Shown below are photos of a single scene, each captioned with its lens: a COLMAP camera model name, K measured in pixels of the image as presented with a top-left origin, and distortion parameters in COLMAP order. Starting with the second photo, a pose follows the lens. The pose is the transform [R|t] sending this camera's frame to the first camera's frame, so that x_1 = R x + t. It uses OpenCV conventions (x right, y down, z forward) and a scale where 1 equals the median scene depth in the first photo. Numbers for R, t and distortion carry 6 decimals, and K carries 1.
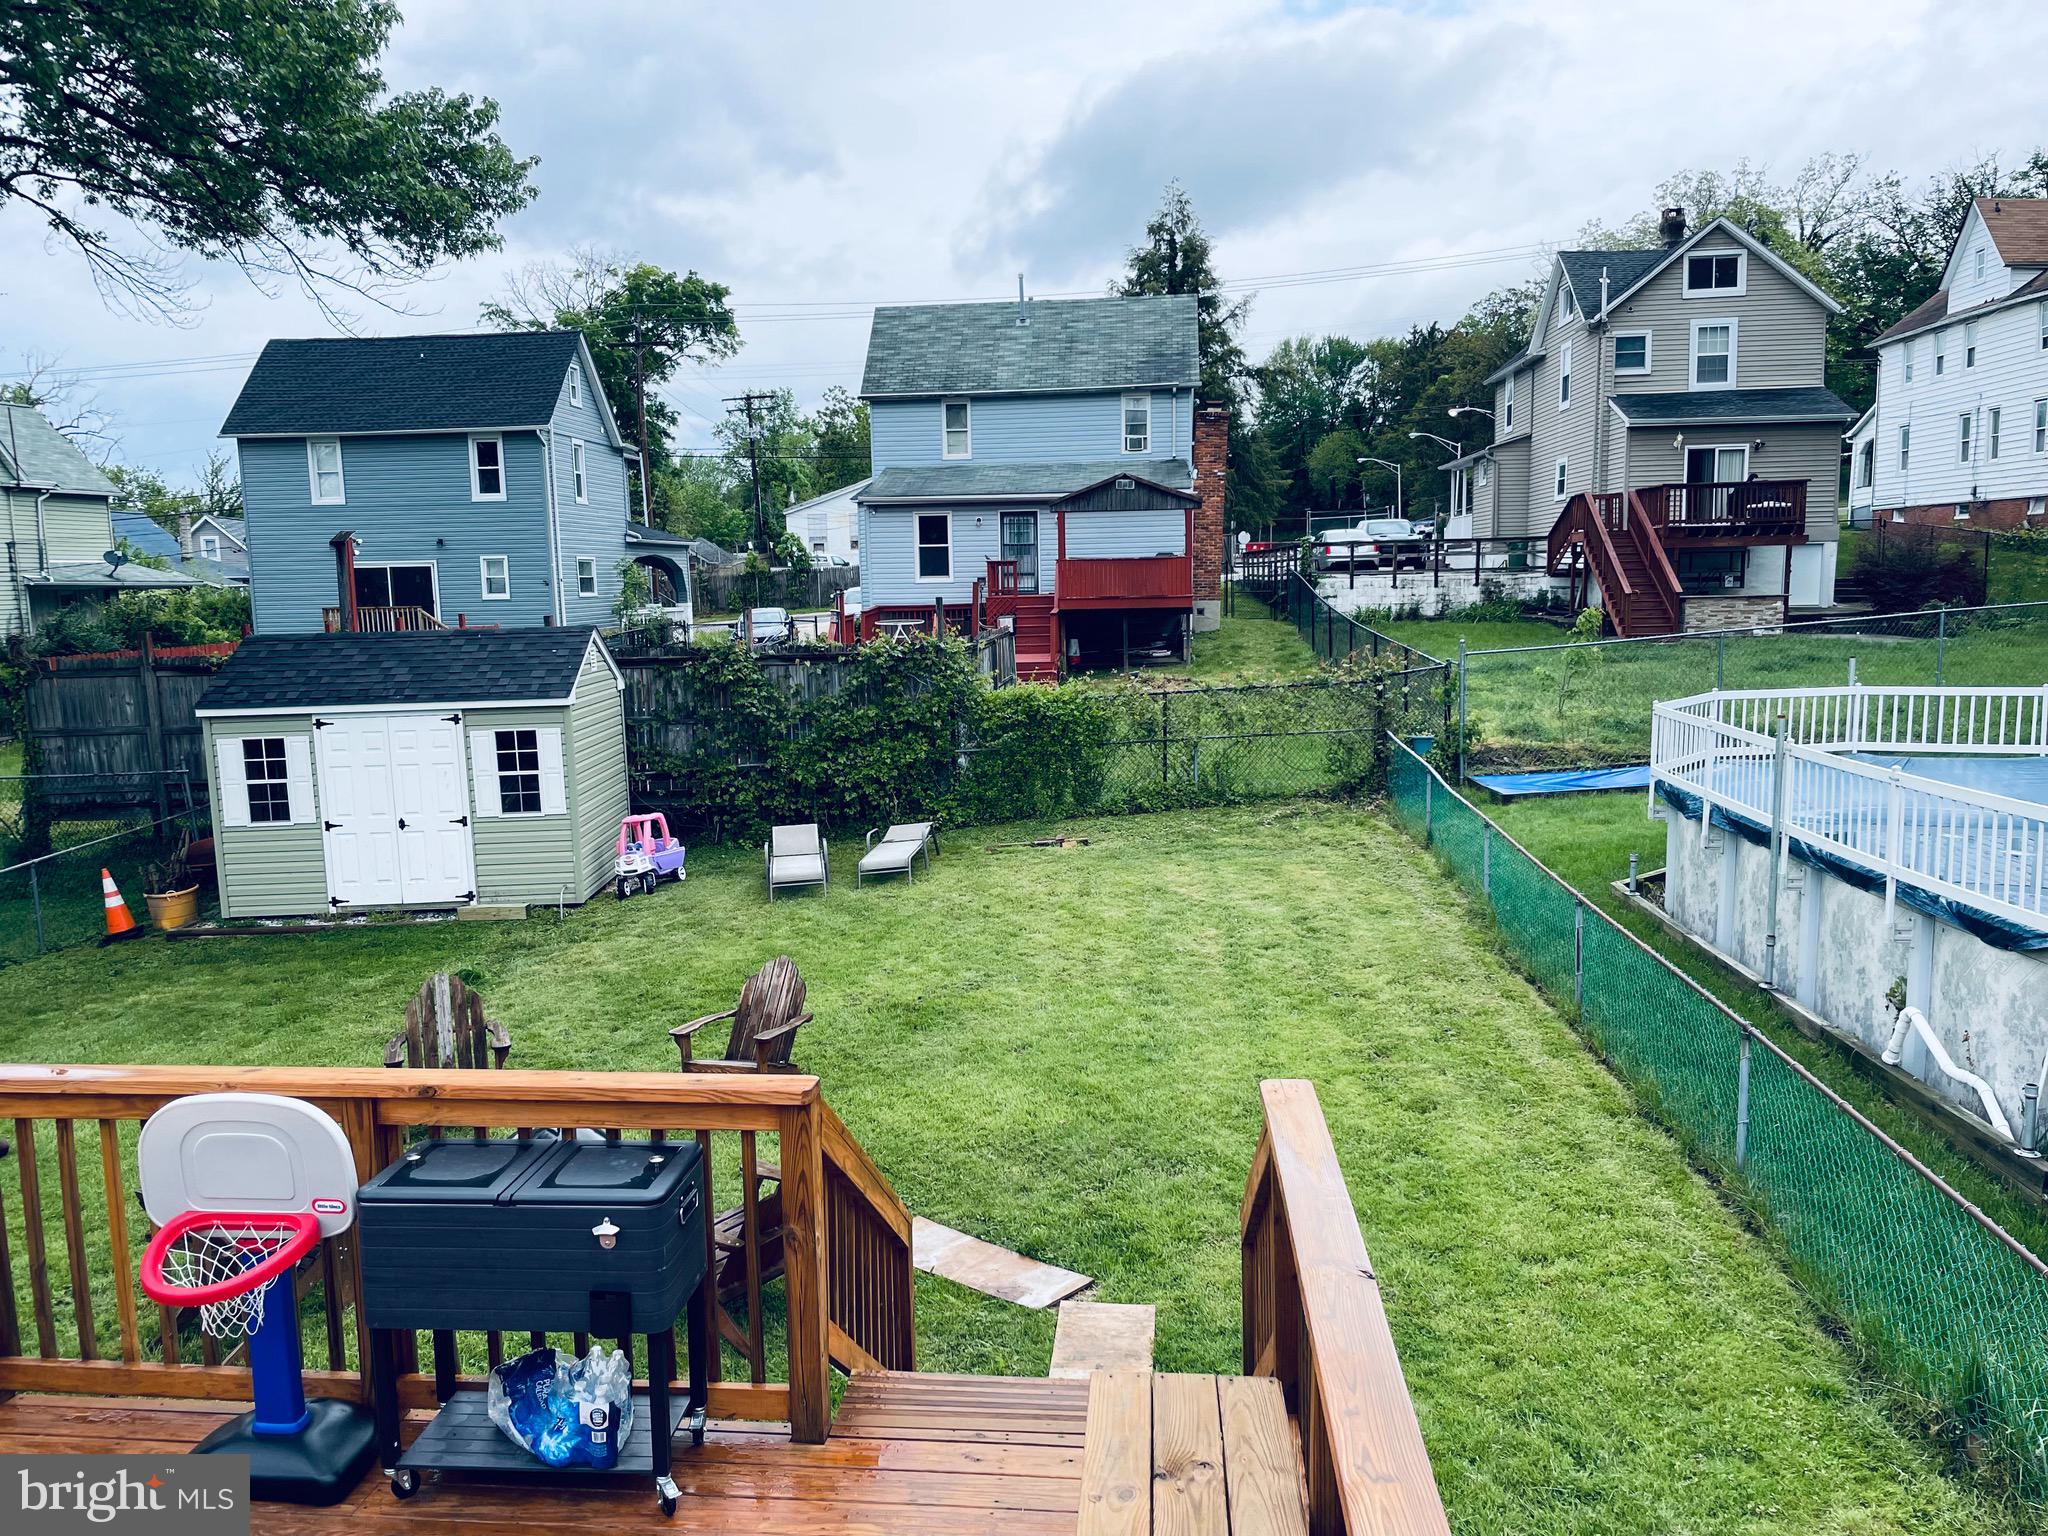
lens RADIAL K [[1541.0, 0, 1009.0], [0, 1541.0, 789.4], [0, 0, 1]] dist [0.086248, -0.116106]
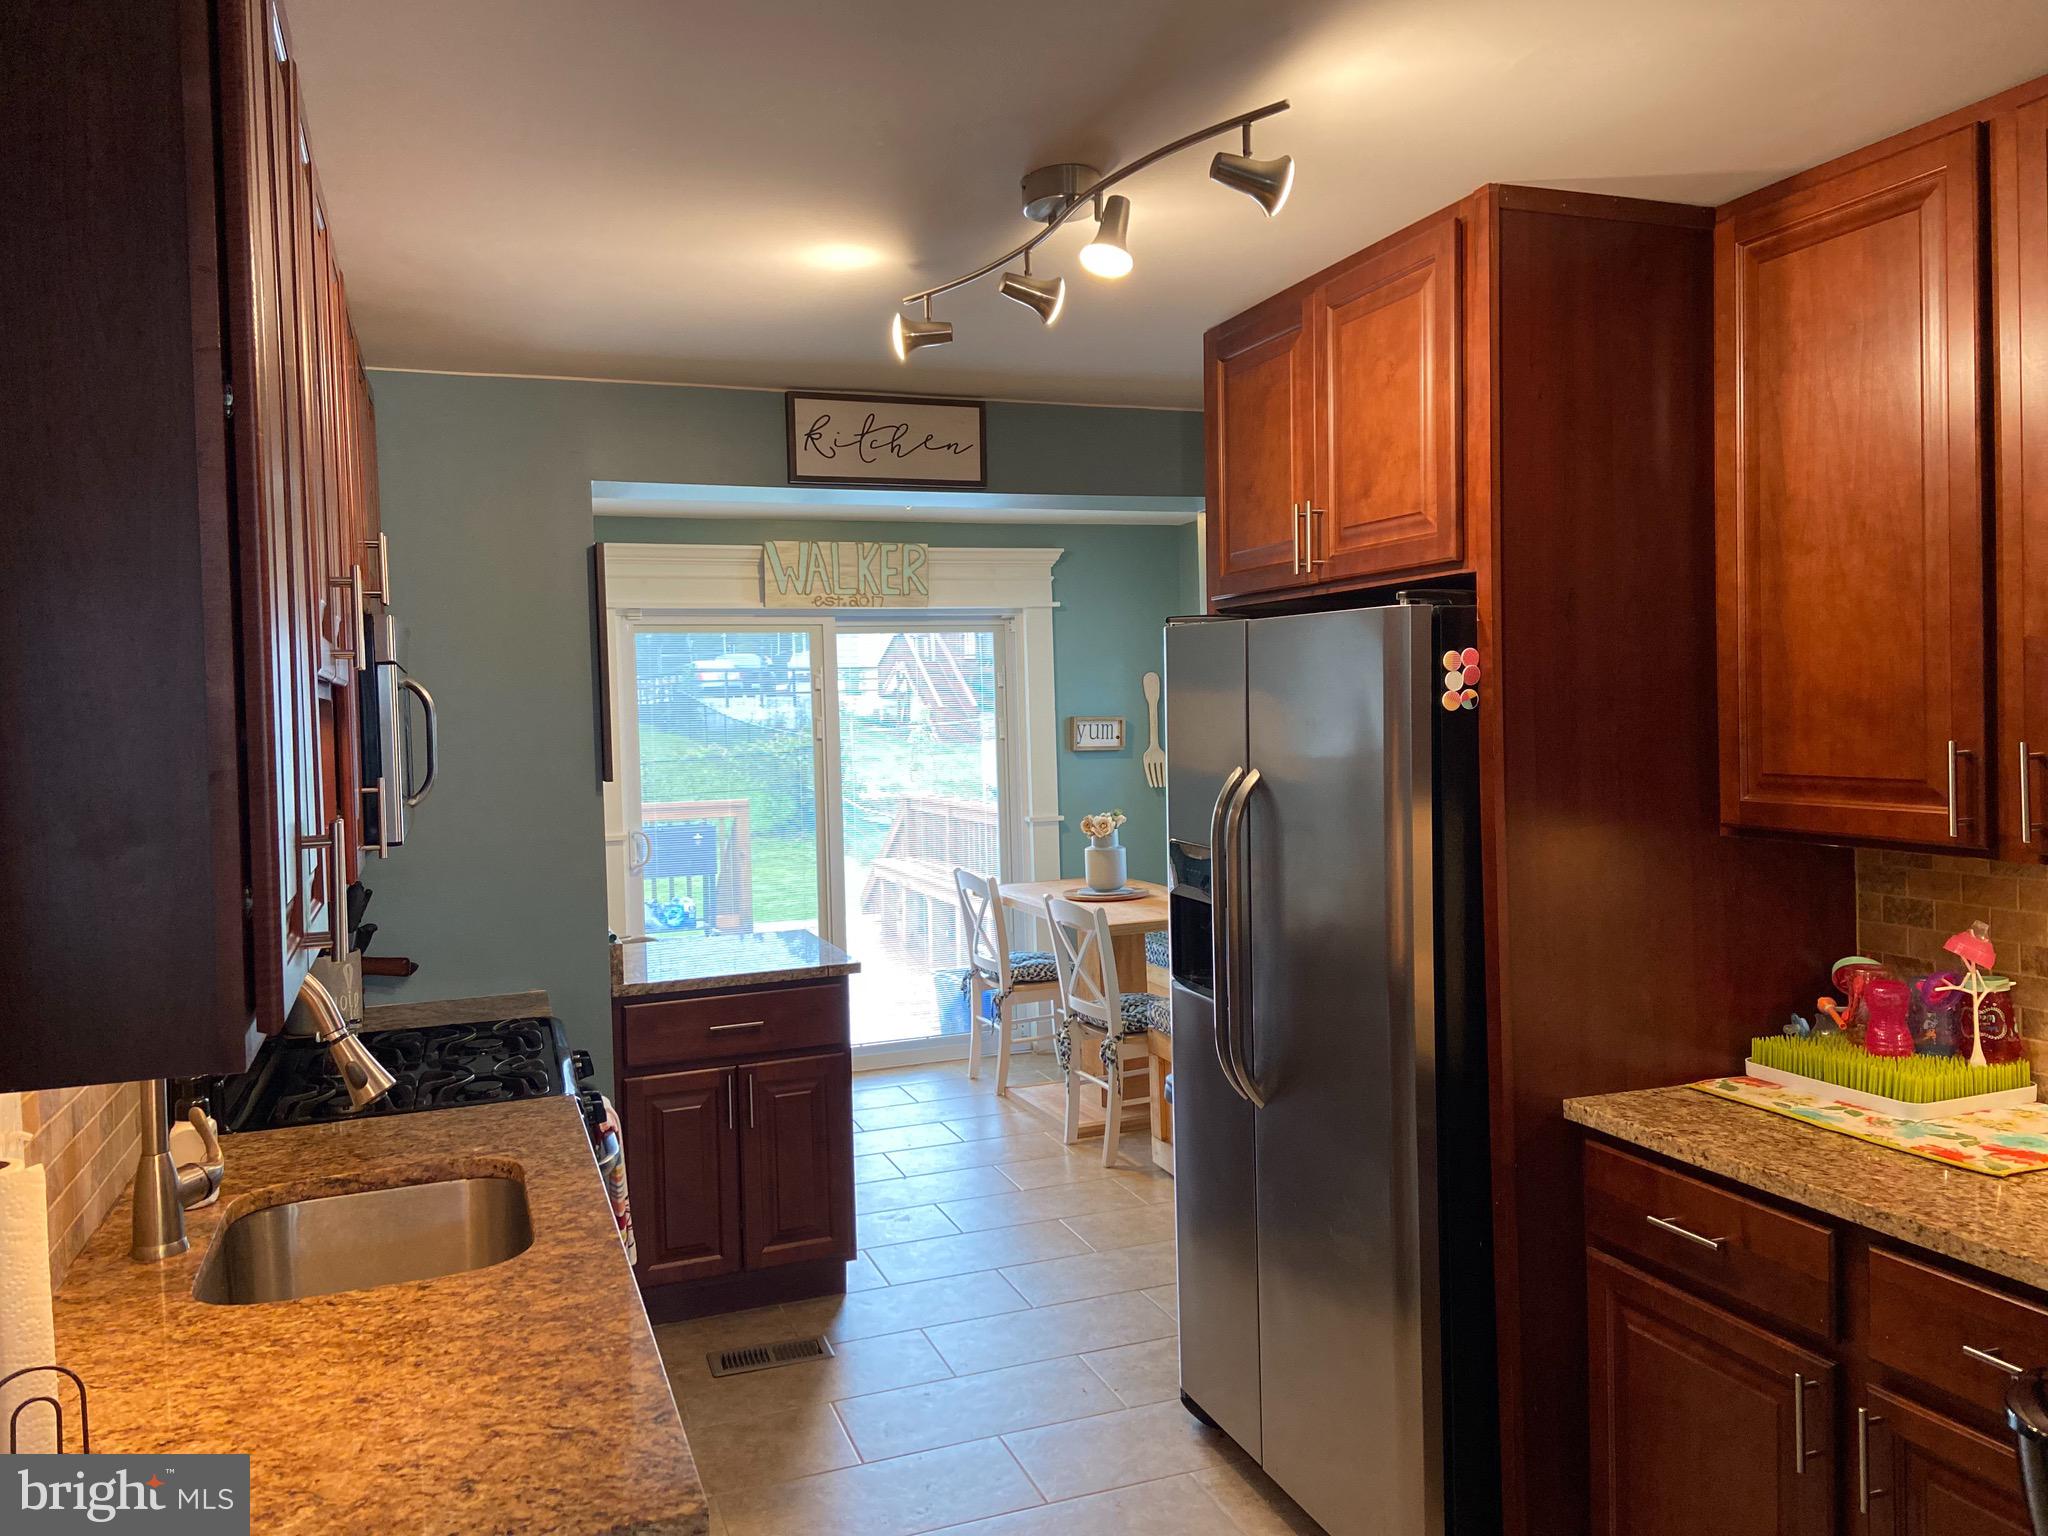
lens RADIAL K [[1536.9, 0, 1032.3], [0, 1536.9, 752.2], [0, 0, 1]] dist [0.100757, -0.107786]
pose [[0.901025, -0.018678, 0.433366, -0.086598], [0.068770, 0.992588, -0.100200, 0.041898], [-0.428282, 0.120085, 0.895631, -0.172721]]
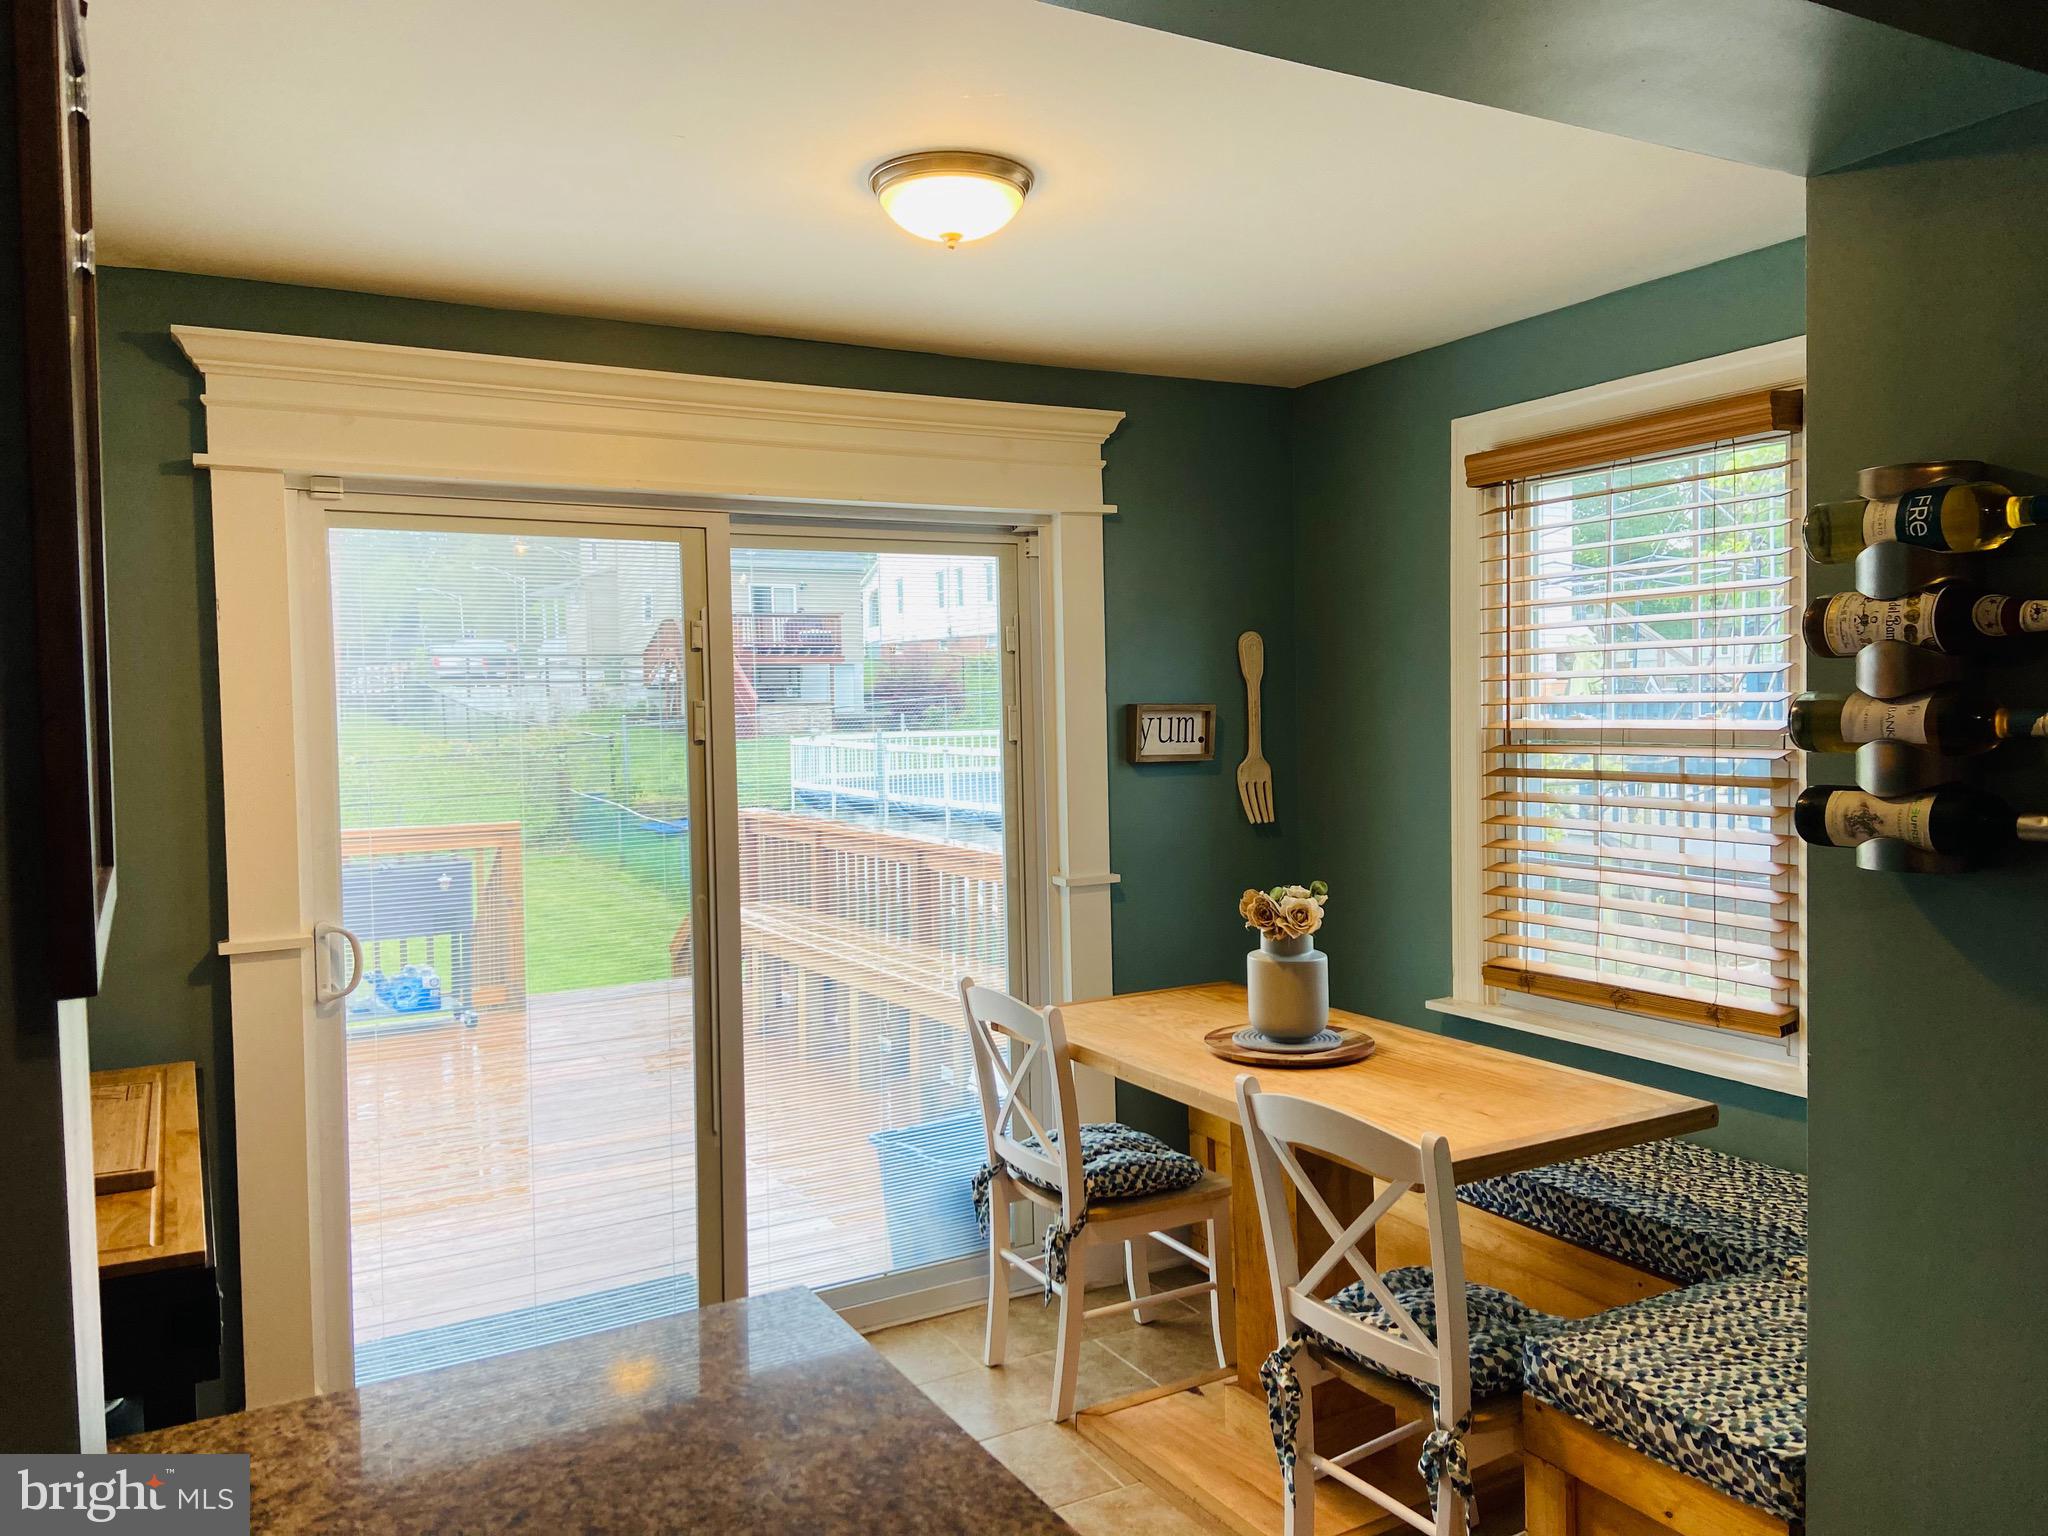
lens RADIAL K [[1536.9, 0, 1036.4], [0, 1536.9, 755.3], [0, 0, 1]] dist [0.100757, -0.107786]
pose [[0.822118, -0.018299, 0.569023, -0.070235], [0.080021, 0.993275, -0.083671, 0.032199], [-0.563665, 0.114322, 0.818054, -0.099035]]
